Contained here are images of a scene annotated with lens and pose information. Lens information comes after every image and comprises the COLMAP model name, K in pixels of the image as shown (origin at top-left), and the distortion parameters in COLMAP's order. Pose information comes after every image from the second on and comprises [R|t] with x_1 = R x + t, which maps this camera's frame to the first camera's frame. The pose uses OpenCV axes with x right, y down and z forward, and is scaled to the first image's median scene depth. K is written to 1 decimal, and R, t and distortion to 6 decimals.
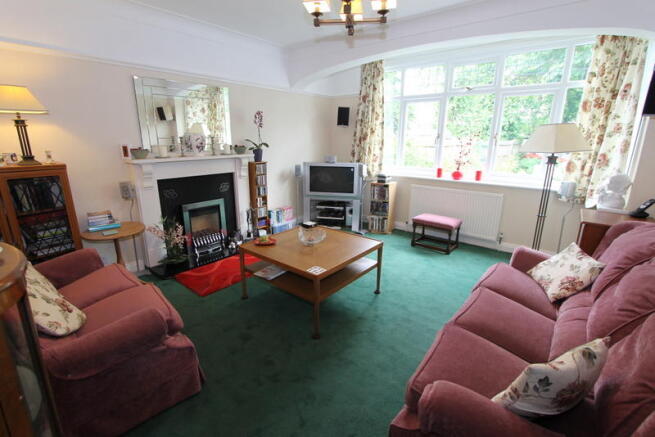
lens RADIAL K [[305.8, 0, 327.5], [0, 305.8, 218.5], [0, 0, 1]] dist [-0.013132, 0.000236]
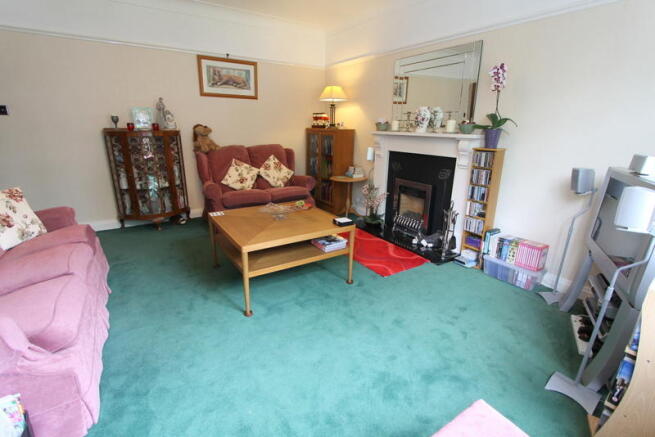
lens RADIAL K [[305.8, 0, 327.5], [0, 305.8, 218.5], [0, 0, 1]] dist [-0.013132, 0.000236]
pose [[-0.277972, 0.271754, -0.921347, 0.623977], [-0.267573, 0.899282, 0.345973, -0.229311], [0.922570, 0.342698, -0.177261, 1.057561]]
